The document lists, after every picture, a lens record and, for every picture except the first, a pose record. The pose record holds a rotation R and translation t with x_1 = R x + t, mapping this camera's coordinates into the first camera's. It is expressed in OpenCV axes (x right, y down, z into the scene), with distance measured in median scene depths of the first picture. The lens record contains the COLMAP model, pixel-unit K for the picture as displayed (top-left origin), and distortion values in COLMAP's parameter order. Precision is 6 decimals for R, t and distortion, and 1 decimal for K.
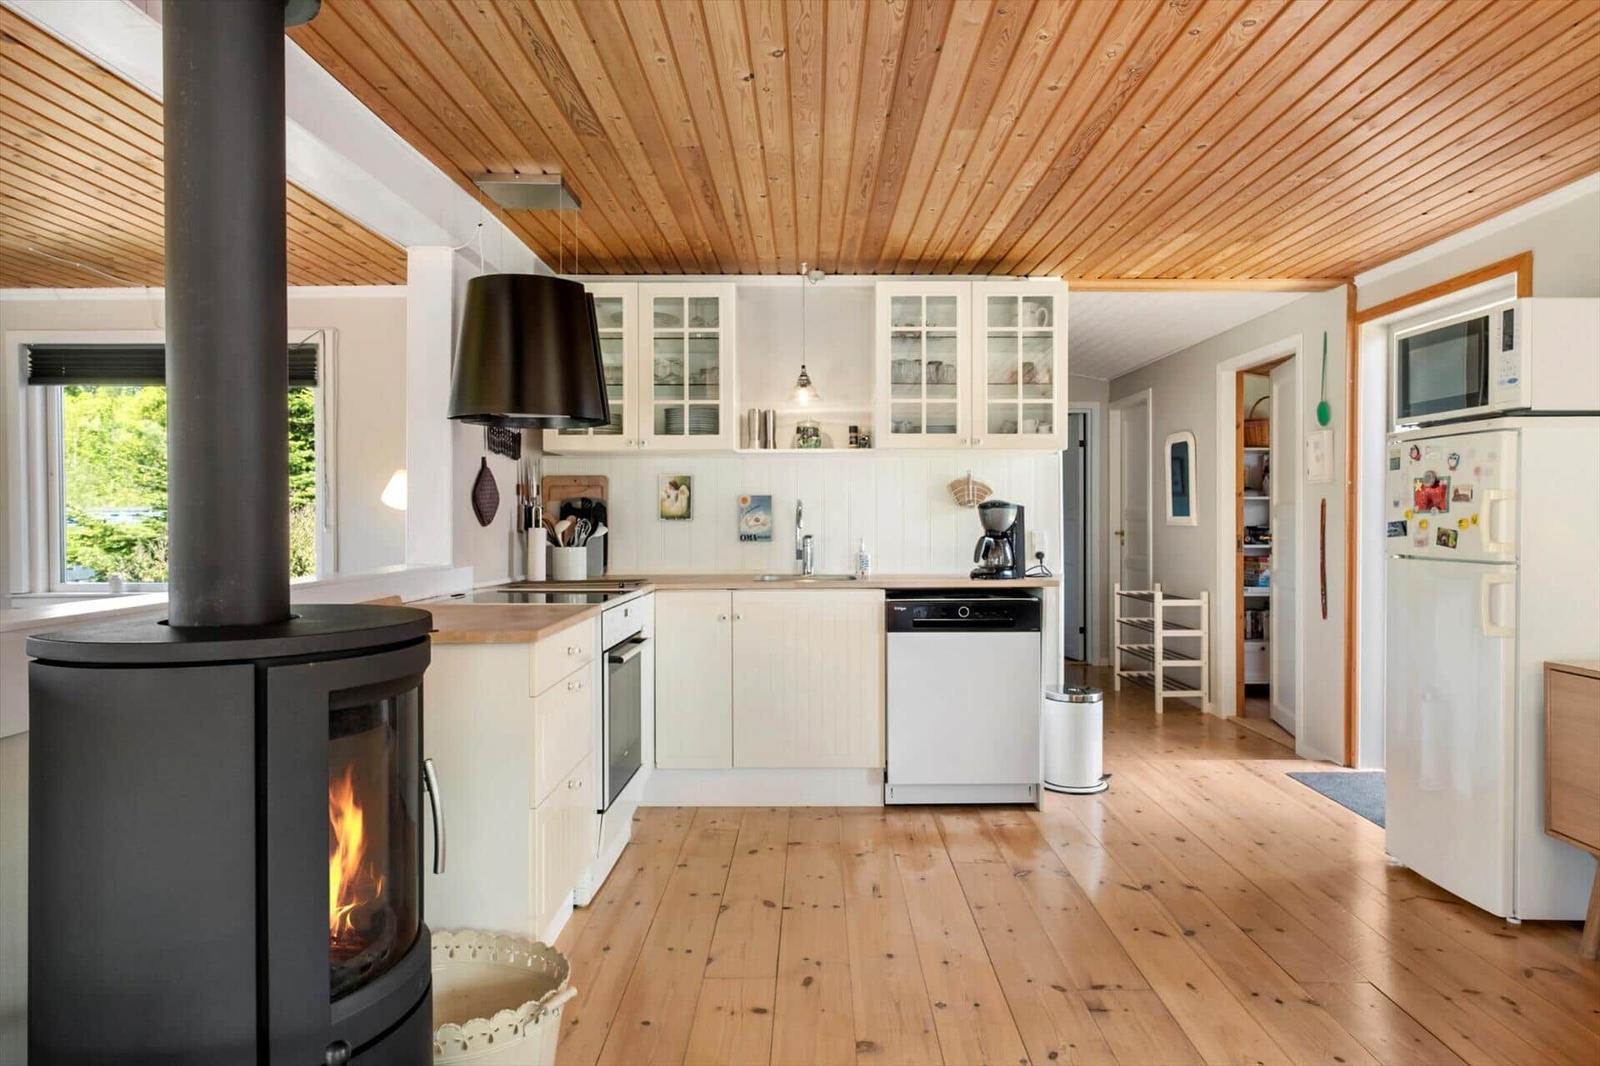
lens RADIAL K [[926.6, 0, 807.3], [0, 926.6, 524.0], [0, 0, 1]] dist [0.008055, -0.003905]
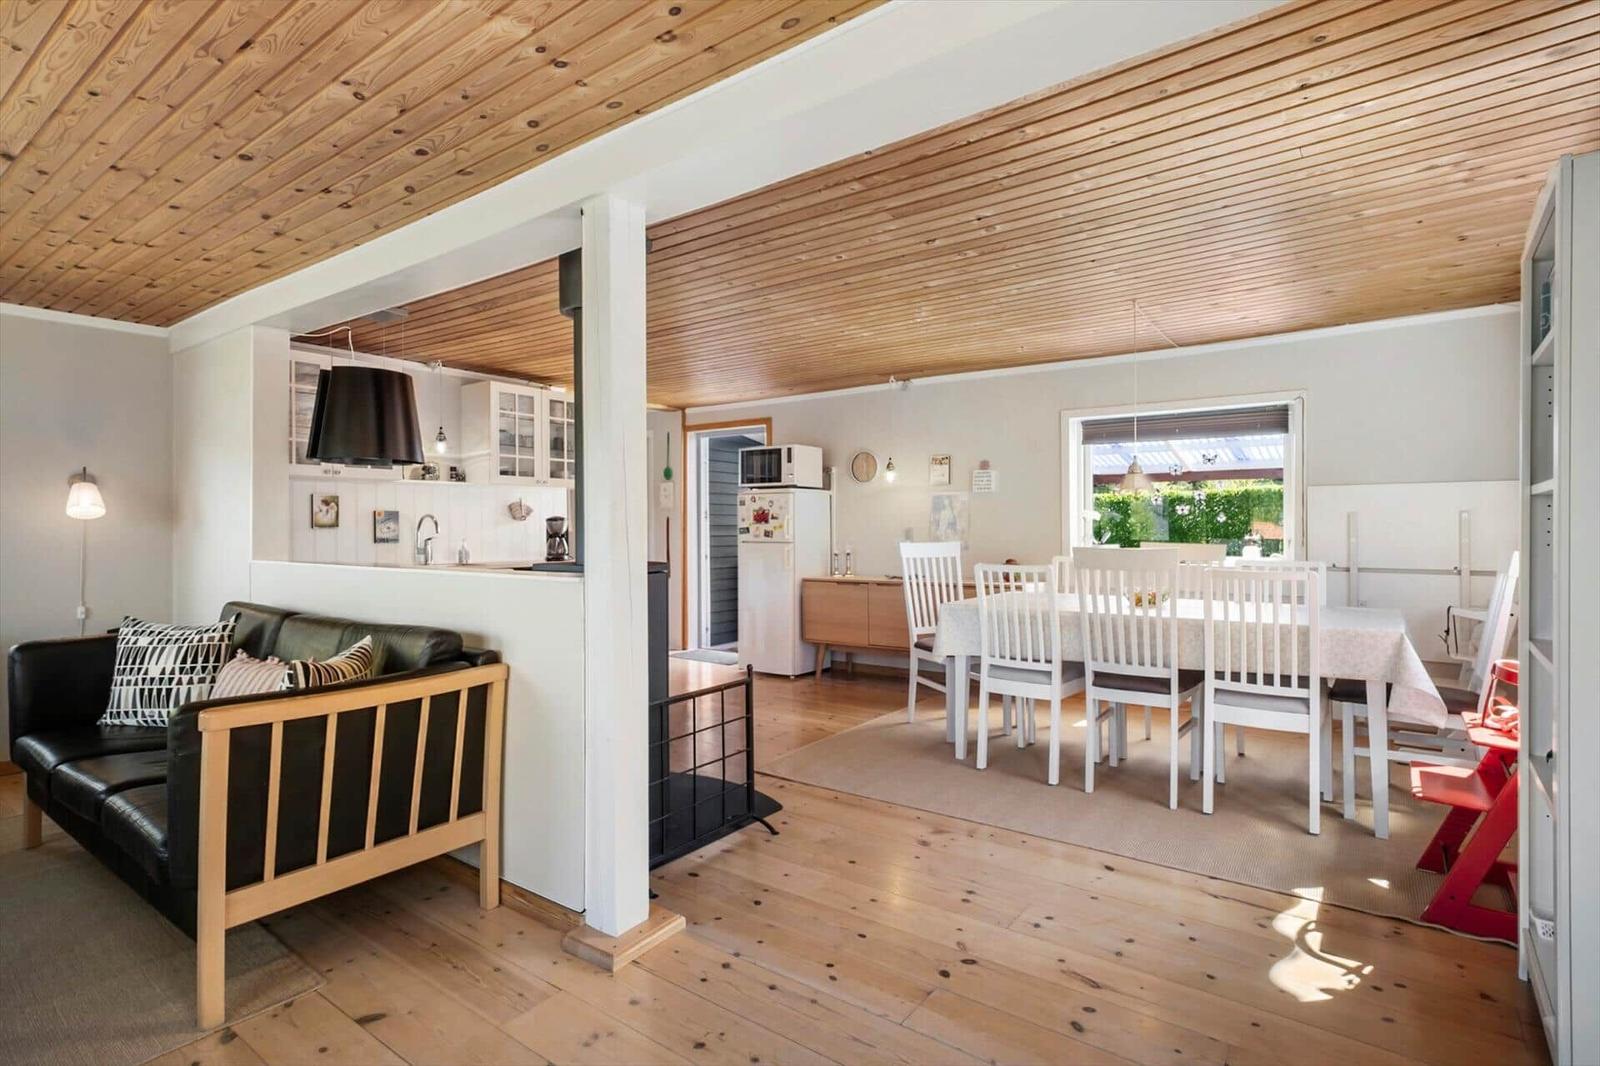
lens RADIAL K [[779.7, 0, 803.4], [0, 779.7, 525.3], [0, 0, 1]] dist [-0.000158, 0.000060]
pose [[0.612053, 0.002487, 0.790813, -0.624775], [0.009283, 0.999904, -0.010329, 0.010092], [-0.790762, 0.013663, 0.611971, -0.251910]]
